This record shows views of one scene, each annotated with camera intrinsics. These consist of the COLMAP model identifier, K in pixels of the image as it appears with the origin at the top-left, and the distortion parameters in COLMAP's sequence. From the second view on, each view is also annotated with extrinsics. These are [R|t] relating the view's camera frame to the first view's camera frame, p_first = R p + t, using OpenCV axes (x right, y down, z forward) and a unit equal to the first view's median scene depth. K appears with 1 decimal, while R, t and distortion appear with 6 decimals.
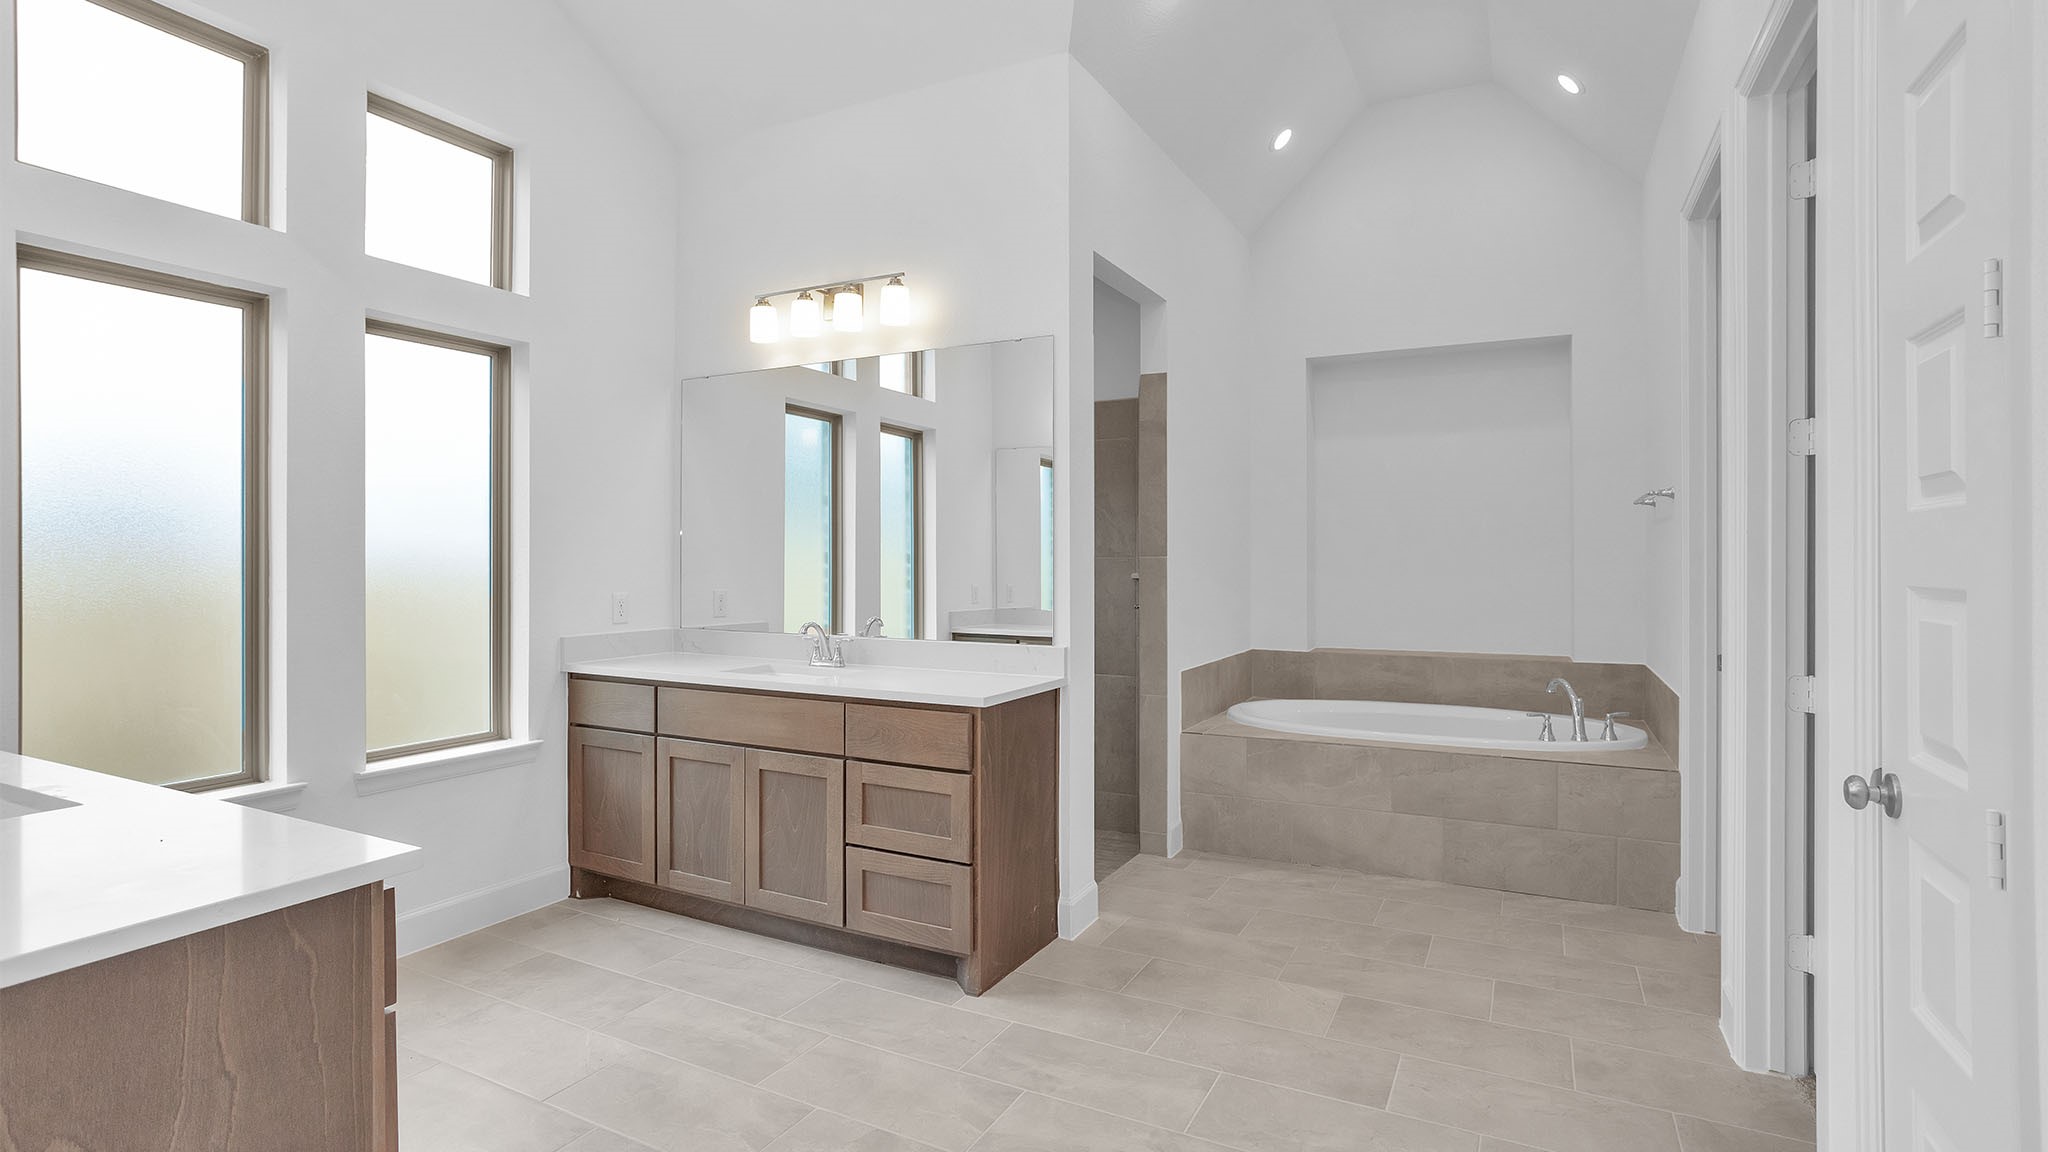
lens RADIAL K [[988.1, 0, 1017.4], [0, 988.1, 563.9], [0, 0, 1]] dist [-0.049212, 0.023966]
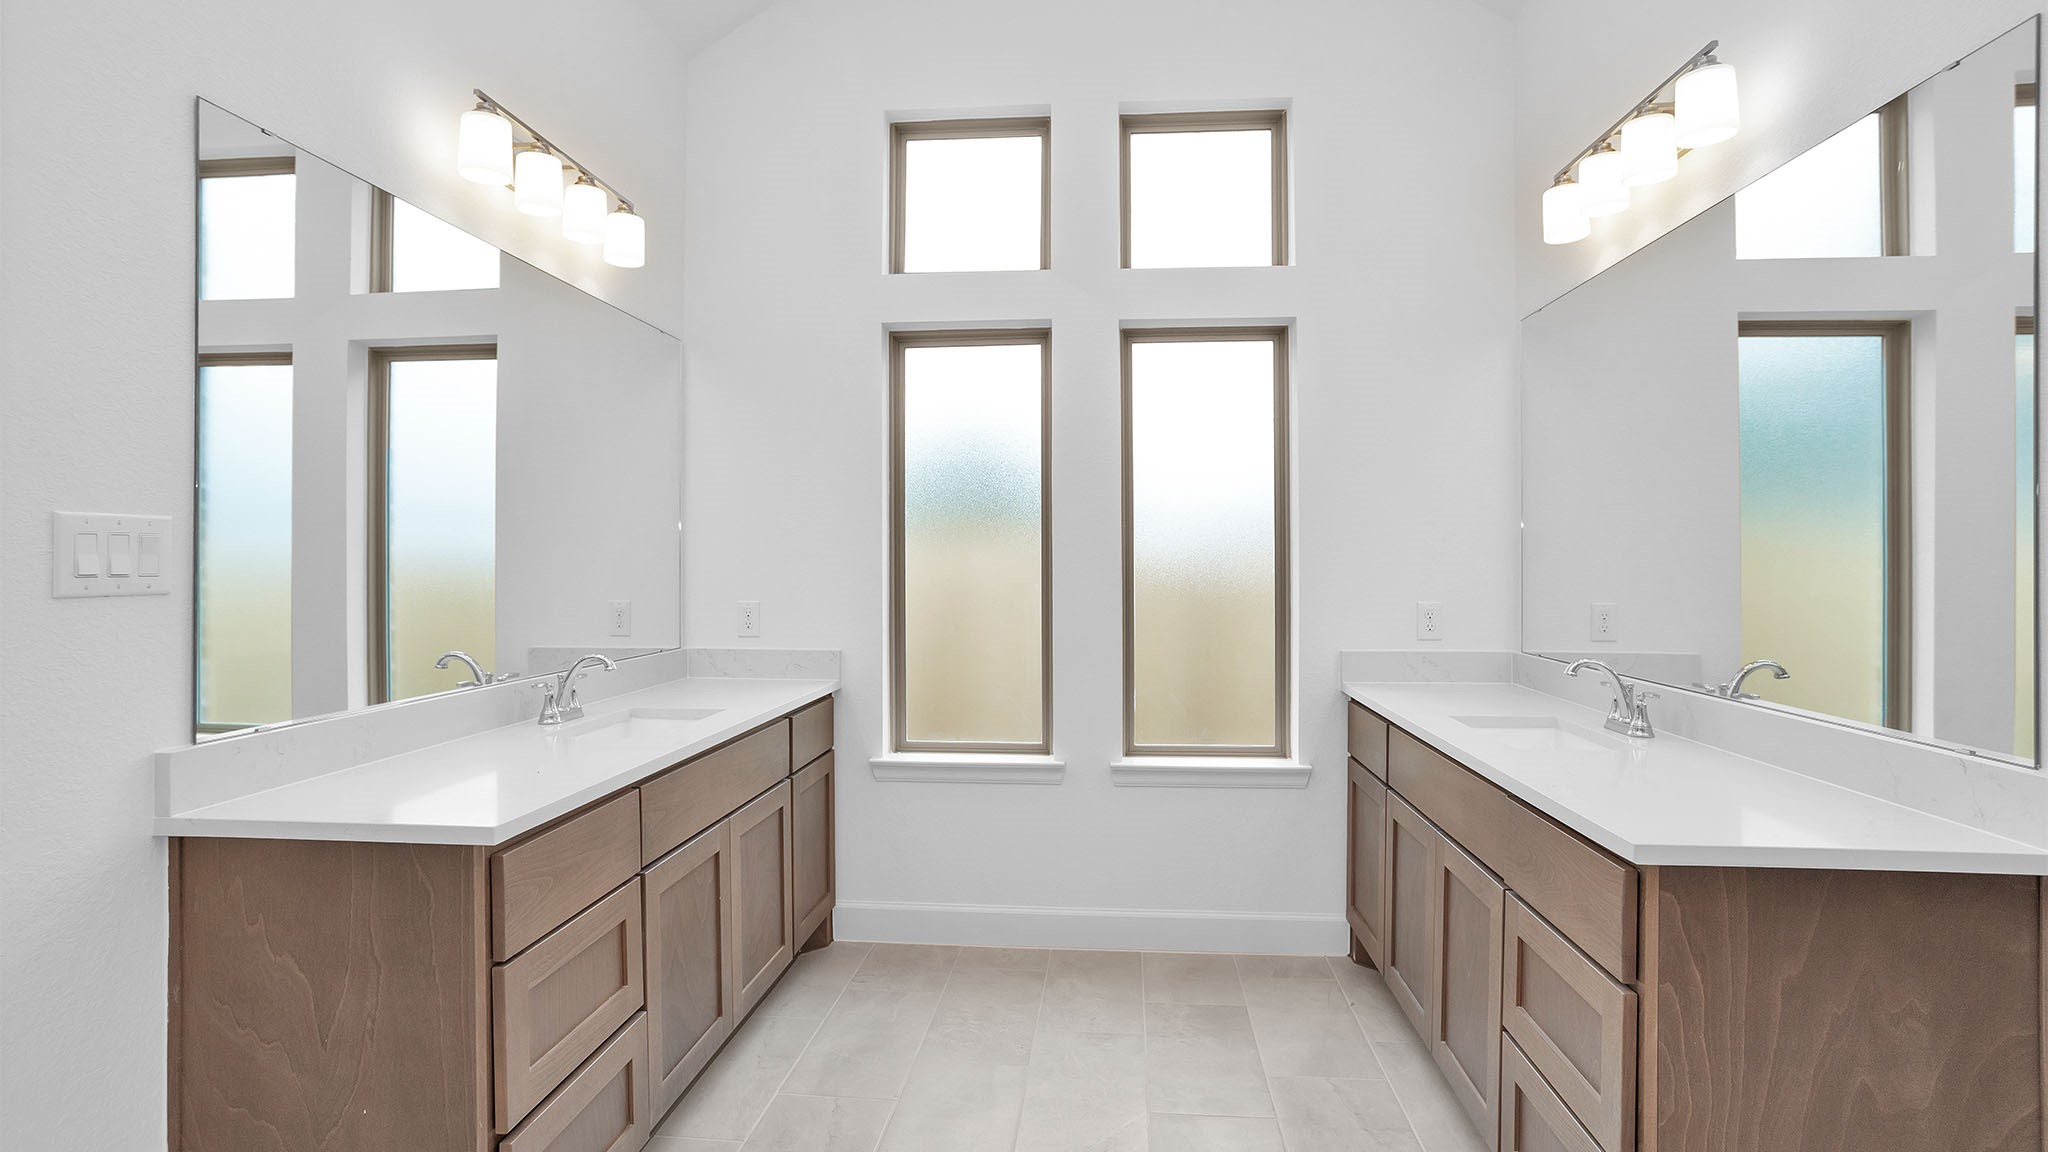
lens RADIAL K [[988.1, 0, 1017.4], [0, 988.1, 563.9], [0, 0, 1]] dist [-0.049212, 0.023966]
pose [[0.381563, 0.003117, -0.924338, 0.219771], [-0.005306, 0.999985, 0.001182, -0.000782], [0.924328, 0.004453, 0.381574, 0.407701]]
